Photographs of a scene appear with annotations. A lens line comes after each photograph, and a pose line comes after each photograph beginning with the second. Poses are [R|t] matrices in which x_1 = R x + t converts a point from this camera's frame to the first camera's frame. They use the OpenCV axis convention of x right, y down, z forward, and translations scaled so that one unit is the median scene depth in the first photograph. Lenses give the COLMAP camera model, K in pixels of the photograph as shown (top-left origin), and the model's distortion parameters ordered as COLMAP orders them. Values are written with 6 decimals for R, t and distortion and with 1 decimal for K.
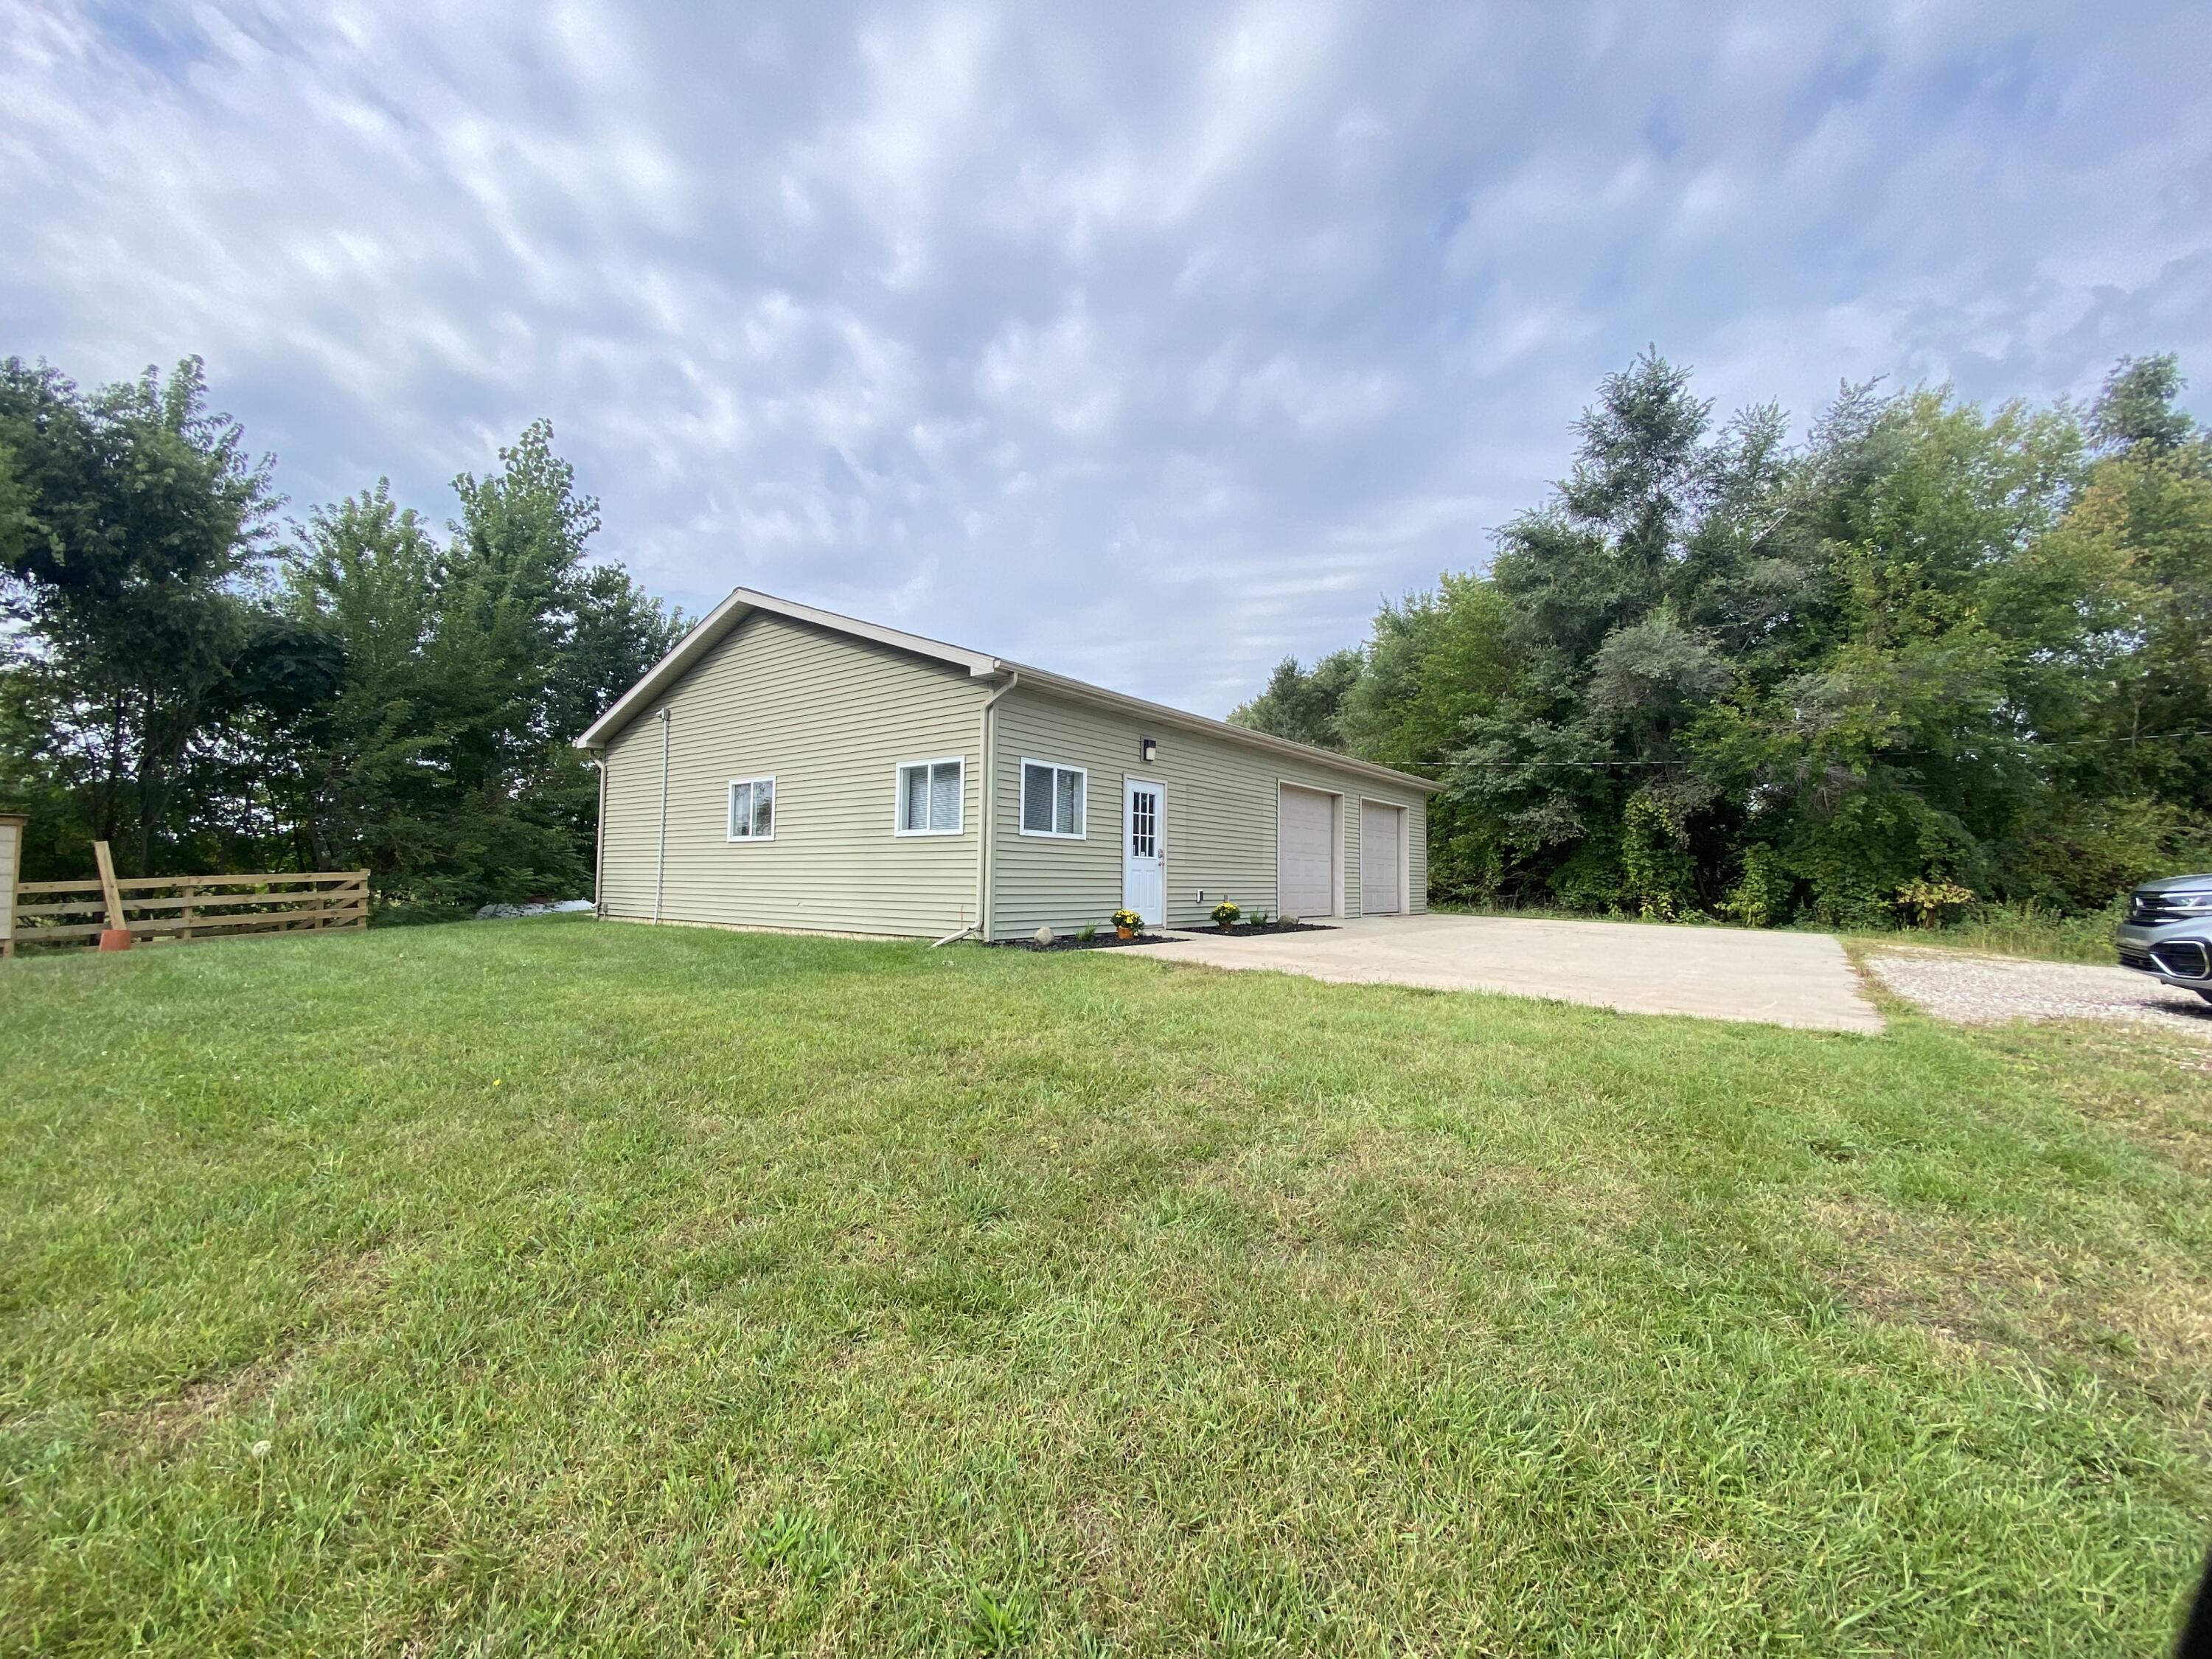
lens RADIAL K [[893.1, 0, 1103.5], [0, 893.1, 821.3], [0, 0, 1]] dist [0.015156, -0.018460]
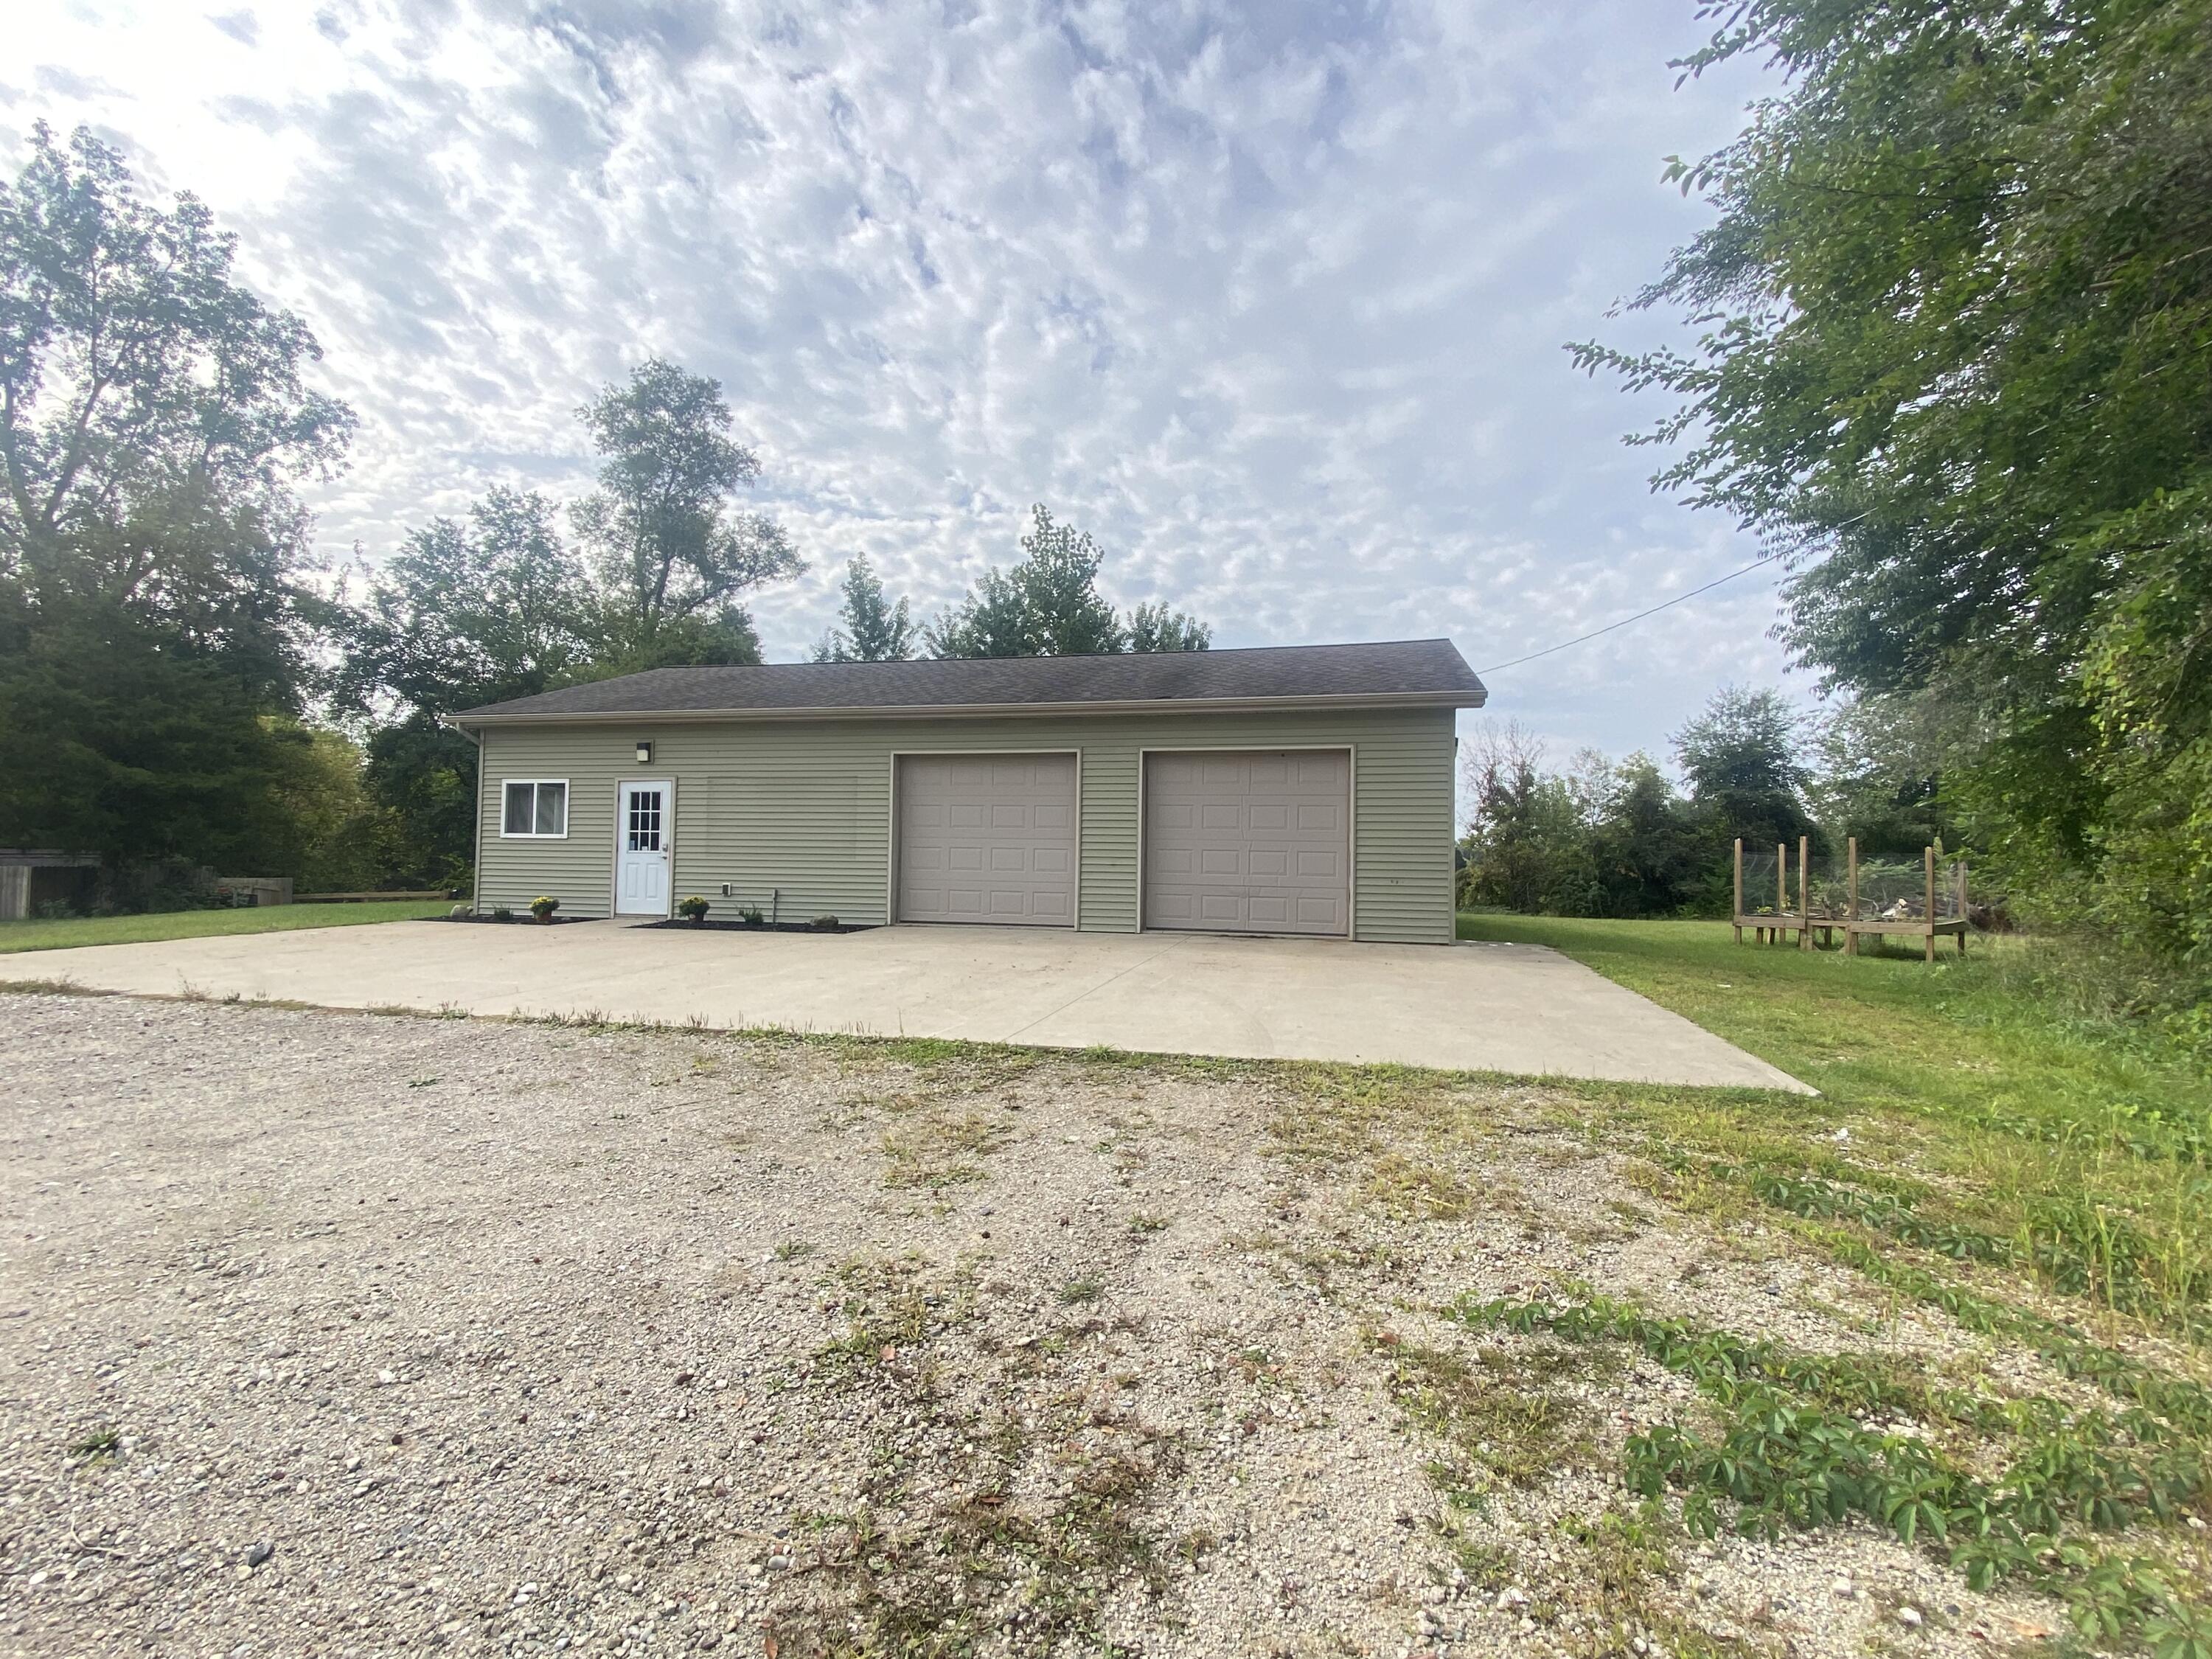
lens RADIAL K [[1056.1, 0, 1075.2], [0, 1056.1, 835.1], [0, 0, 1]] dist [0.001648, -0.010796]
pose [[0.401070, -0.036751, -0.915310, 0.826634], [0.047869, 0.998671, -0.019123, 0.040588], [0.914796, -0.036145, 0.402296, 0.559142]]
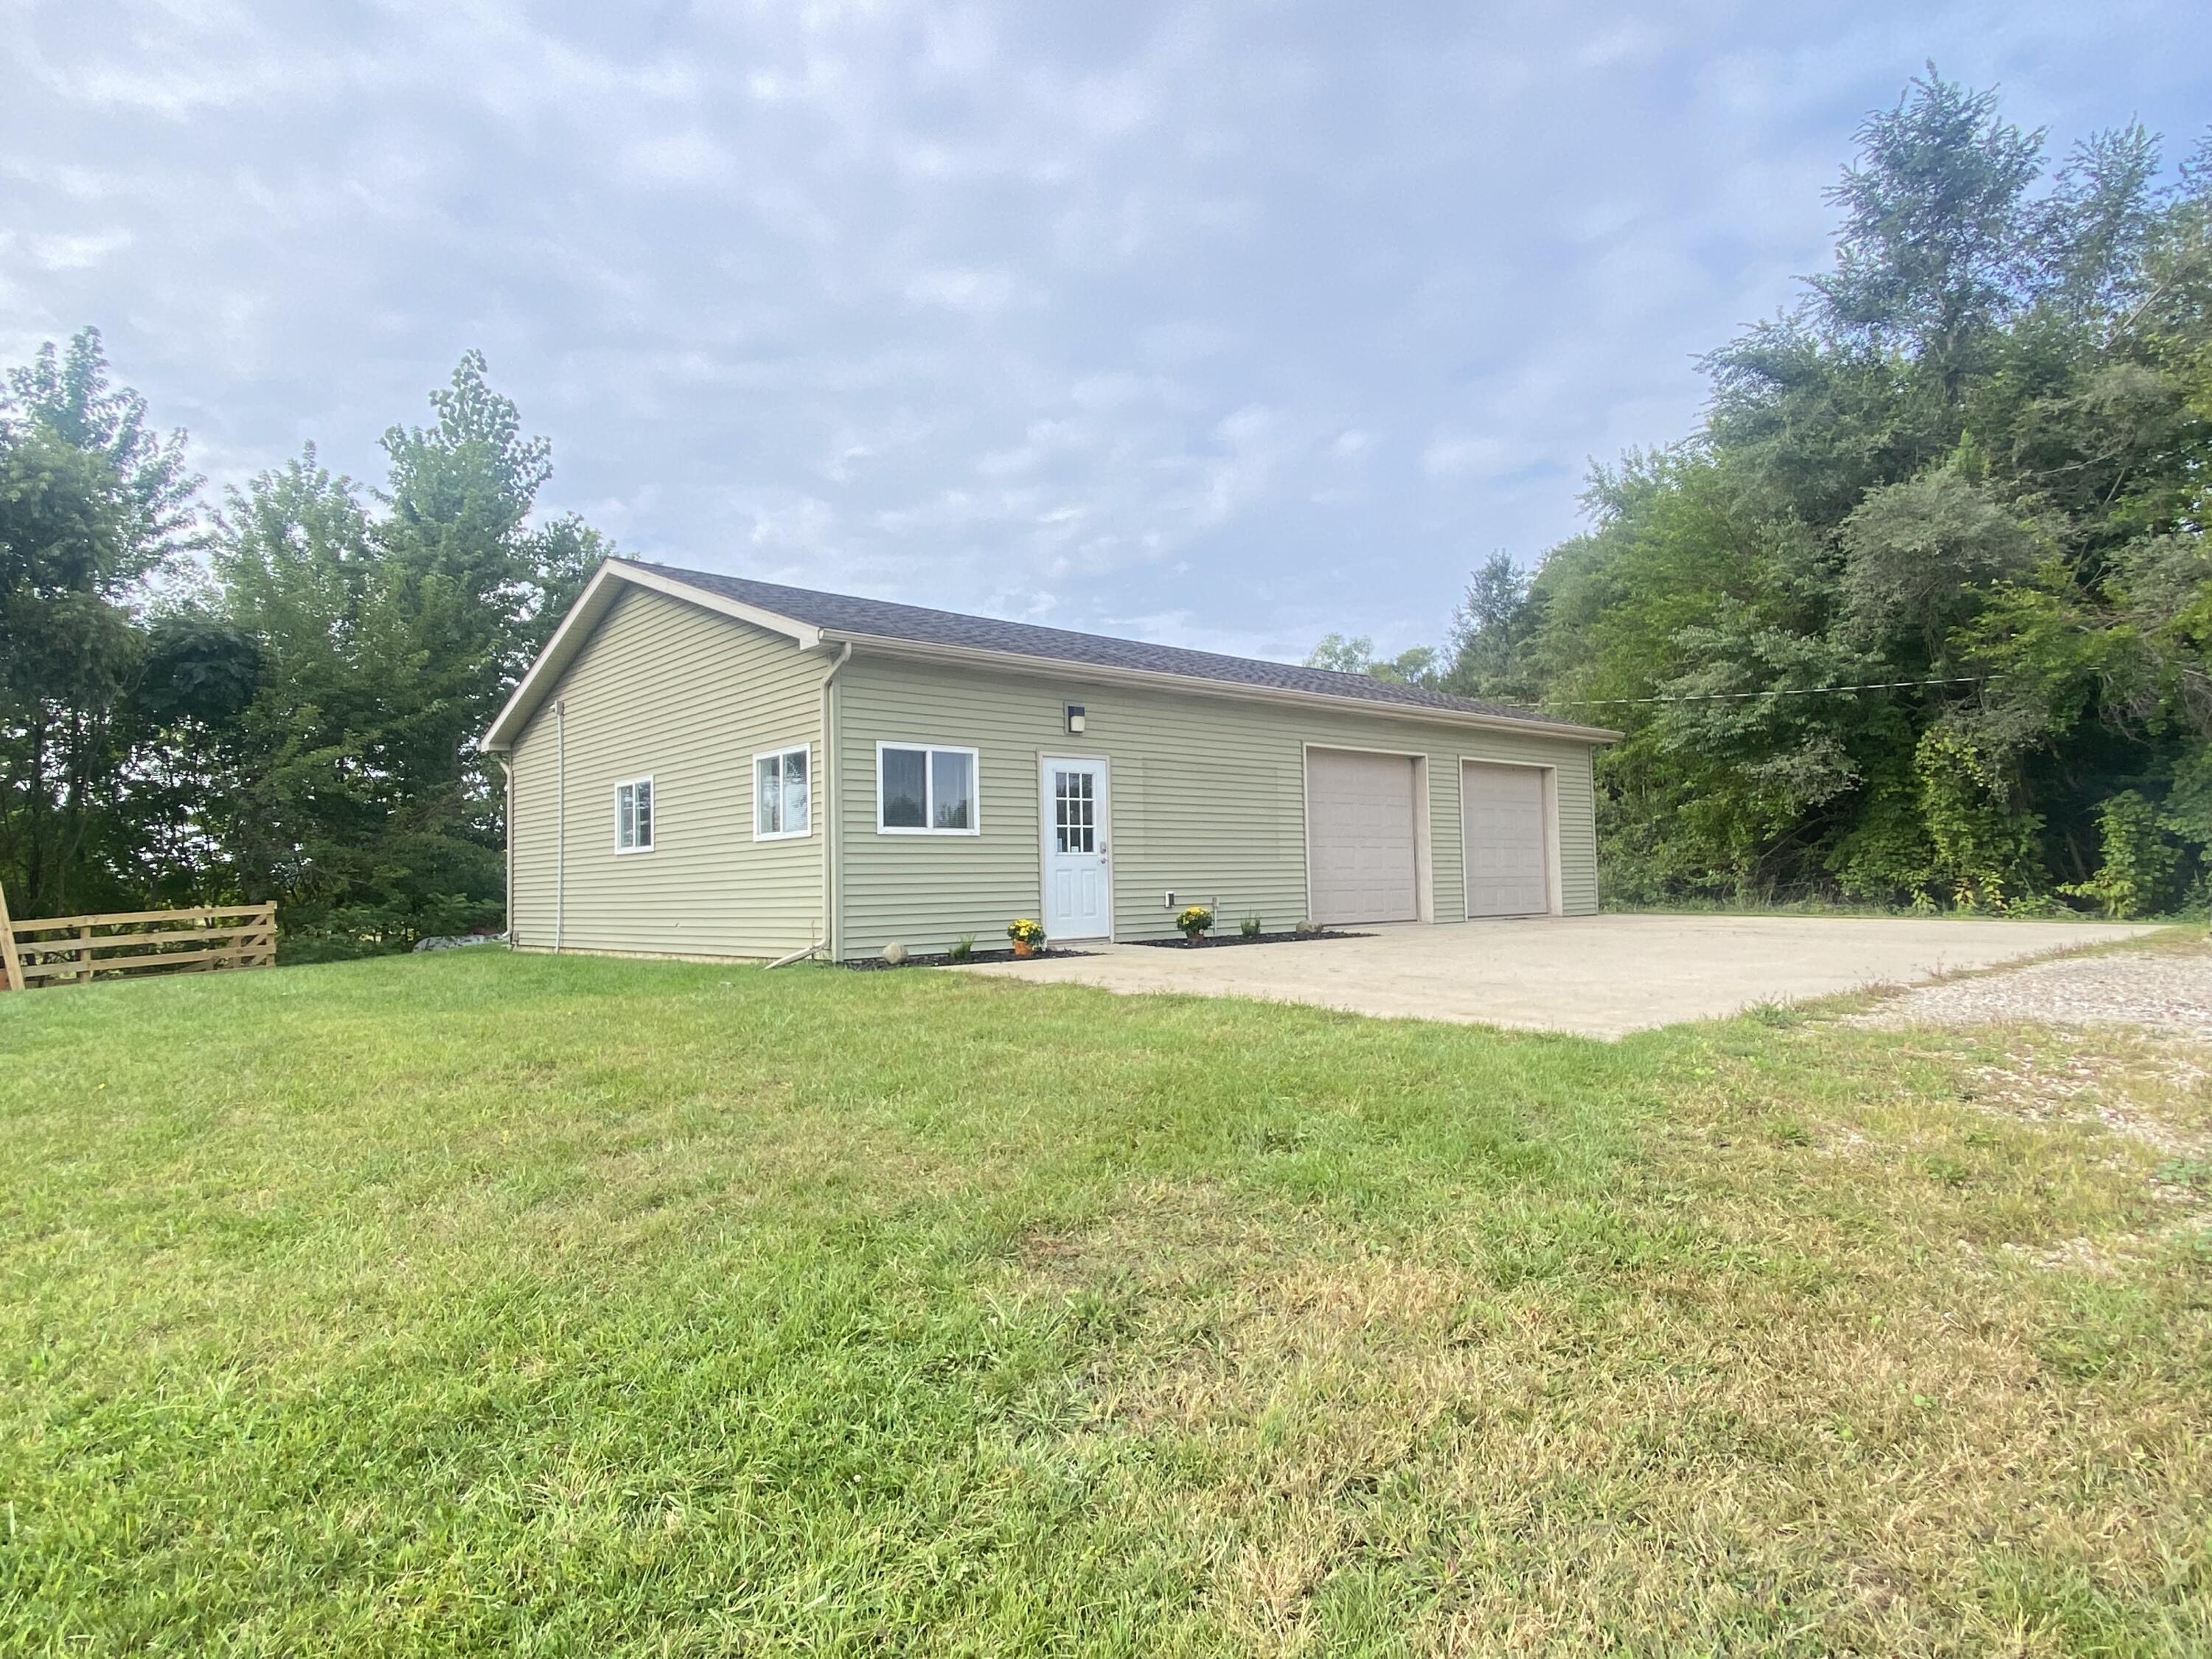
lens RADIAL K [[1266.1, 0, 1106.3], [0, 1266.1, 821.2], [0, 0, 1]] dist [-0.006698, -0.001562]
pose [[0.982772, -0.045114, -0.179229, 0.159771], [0.047713, 0.998809, 0.010219, 0.000747], [0.178554, -0.018594, 0.983754, -0.061532]]
